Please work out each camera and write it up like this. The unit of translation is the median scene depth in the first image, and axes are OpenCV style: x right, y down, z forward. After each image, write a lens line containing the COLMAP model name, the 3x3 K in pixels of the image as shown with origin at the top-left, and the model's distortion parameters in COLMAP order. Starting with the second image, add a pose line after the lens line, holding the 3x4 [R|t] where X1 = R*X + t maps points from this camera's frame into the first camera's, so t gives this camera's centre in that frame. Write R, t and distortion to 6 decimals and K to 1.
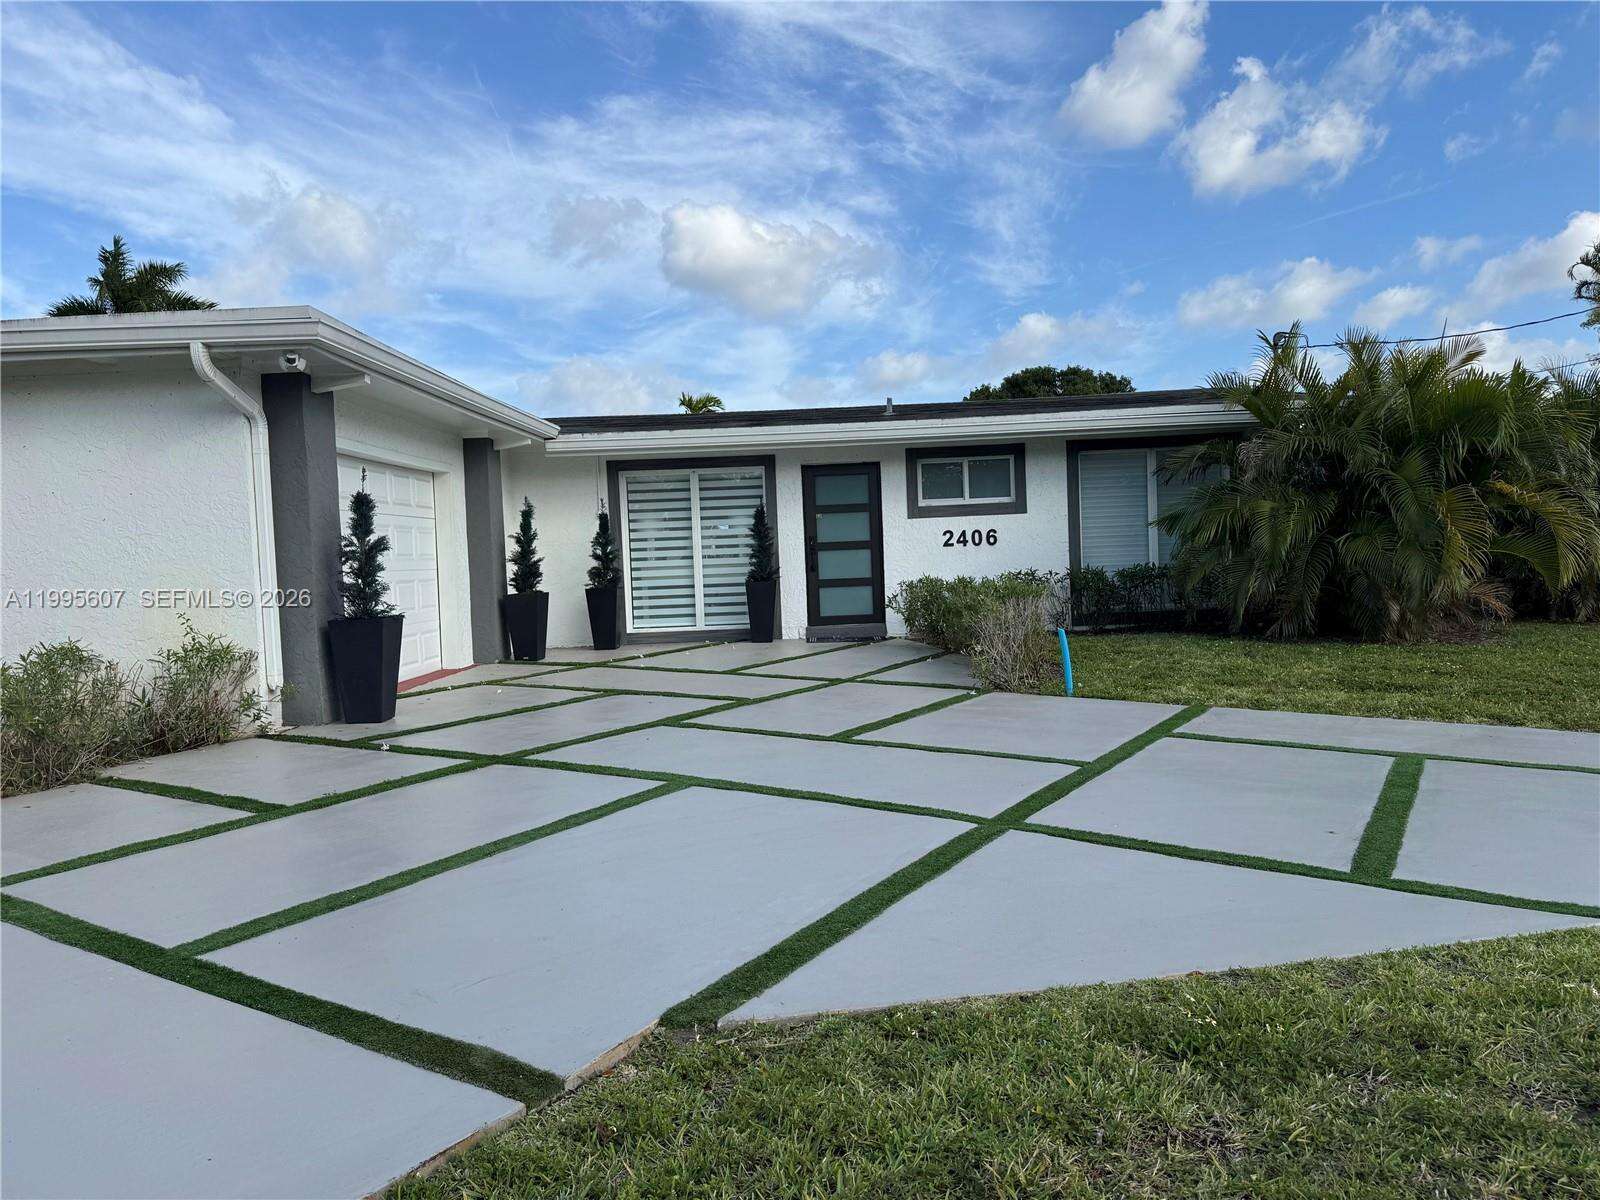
lens RADIAL K [[1130.9, 0, 800.0], [0, 1130.9, 600.0], [0, 0, 1]] dist [0.131882, -0.206221]
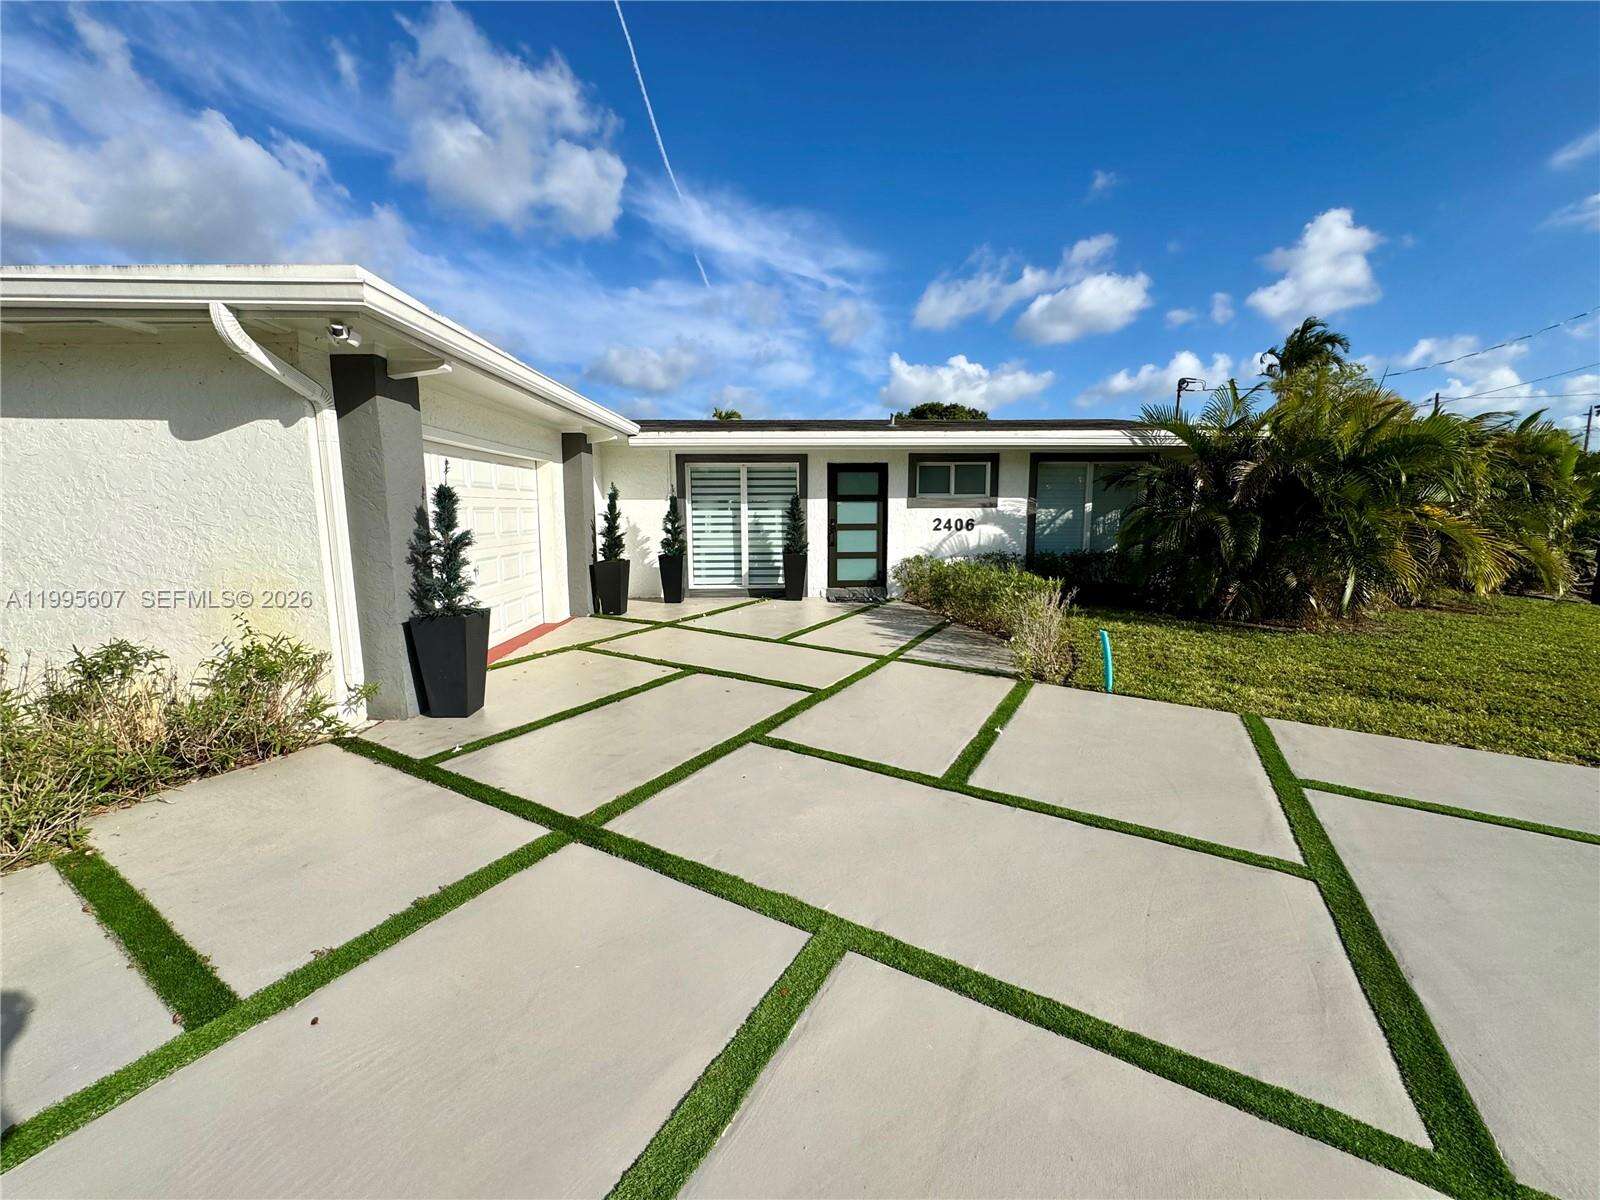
lens RADIAL K [[640.4, 0, 800.0], [0, 640.4, 600.0], [0, 0, 1]] dist [-0.002221, -0.000472]
pose [[0.998334, 0.028167, 0.050350, -0.062440], [-0.033173, 0.994279, 0.101529, -0.037352], [-0.047203, -0.103031, 0.993558, 0.261749]]
